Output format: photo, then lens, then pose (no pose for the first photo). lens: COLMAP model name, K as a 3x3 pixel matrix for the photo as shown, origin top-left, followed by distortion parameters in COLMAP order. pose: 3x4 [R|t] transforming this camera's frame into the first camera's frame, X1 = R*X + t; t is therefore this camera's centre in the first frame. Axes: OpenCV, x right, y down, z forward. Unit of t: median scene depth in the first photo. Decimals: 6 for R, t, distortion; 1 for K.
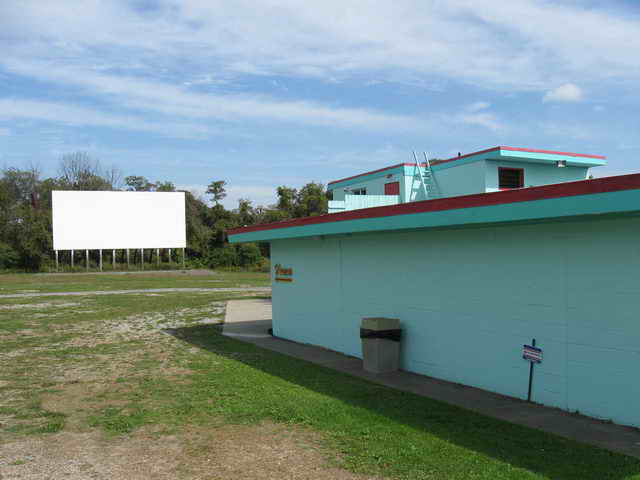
lens RADIAL K [[665.1, 0, 353.4], [0, 665.1, 239.9], [0, 0, 1]] dist [0.141972, -0.002227]
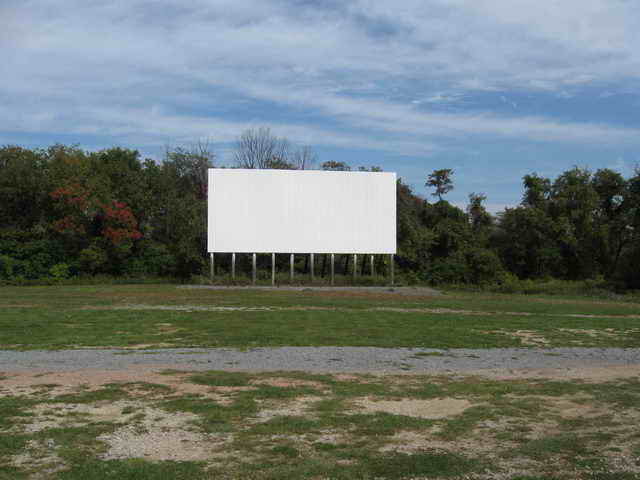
lens RADIAL K [[665.1, 0, 353.4], [0, 665.1, 239.9], [0, 0, 1]] dist [0.141972, -0.002227]
pose [[0.944521, -0.002842, -0.328438, -0.055132], [-0.007289, 0.999535, -0.029609, 0.014884], [0.328369, 0.030360, 0.944061, 0.286498]]
